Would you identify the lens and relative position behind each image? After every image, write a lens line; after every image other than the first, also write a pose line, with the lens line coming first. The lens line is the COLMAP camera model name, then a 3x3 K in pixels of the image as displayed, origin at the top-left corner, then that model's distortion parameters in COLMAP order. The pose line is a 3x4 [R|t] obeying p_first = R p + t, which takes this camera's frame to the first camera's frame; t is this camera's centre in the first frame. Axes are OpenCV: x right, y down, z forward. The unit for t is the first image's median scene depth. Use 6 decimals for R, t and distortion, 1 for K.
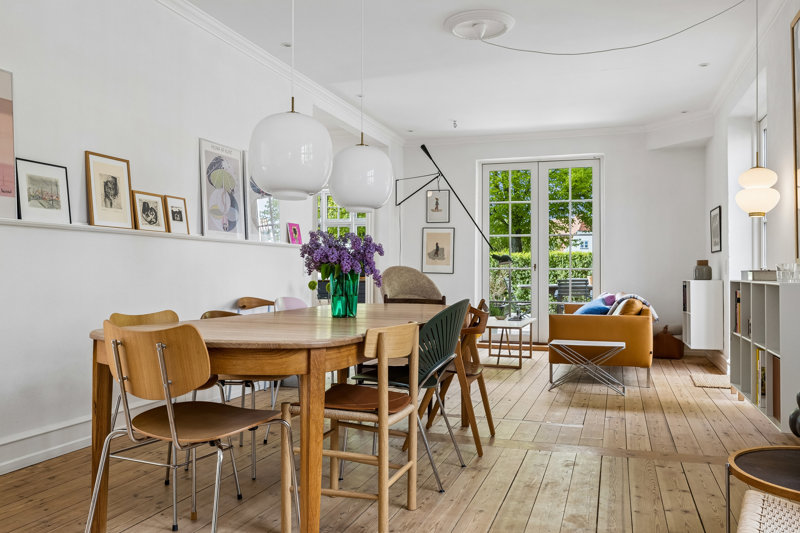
lens RADIAL K [[657.8, 0, 400.0], [0, 657.8, 266.5], [0, 0, 1]] dist [0.011898, 0.002030]
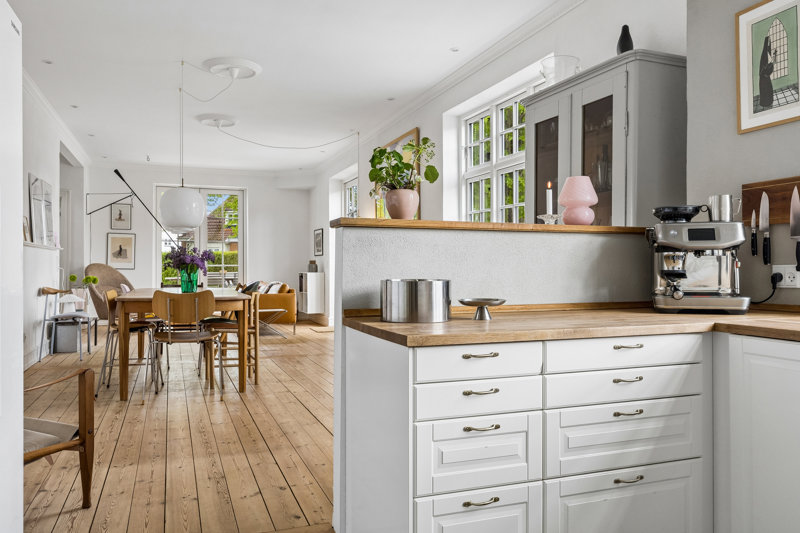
lens RADIAL K [[608.5, 0, 396.3], [0, 608.5, 267.5], [0, 0, 1]] dist [0.003975, -0.000191]
pose [[0.783420, -0.001104, 0.621492, -0.283066], [-0.003208, 0.999978, 0.005820, -0.001123], [-0.621485, -0.006553, 0.783399, -0.286416]]
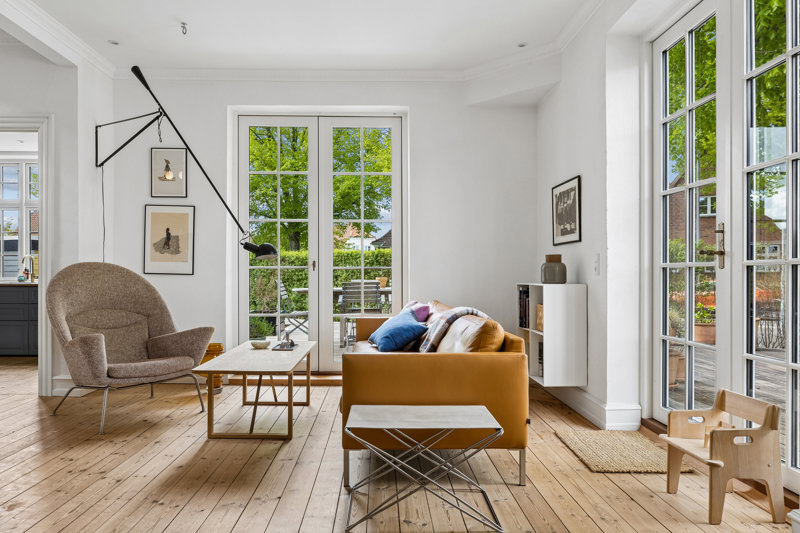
lens RADIAL K [[568.9, 0, 383.8], [0, 568.9, 273.1], [0, 0, 1]] dist [0.003400, 0.001601]
pose [[0.947133, -0.000951, 0.320841, 0.085341], [-0.001839, 0.999963, 0.008391, 0.004392], [-0.320837, -0.008537, 0.947096, 0.423365]]
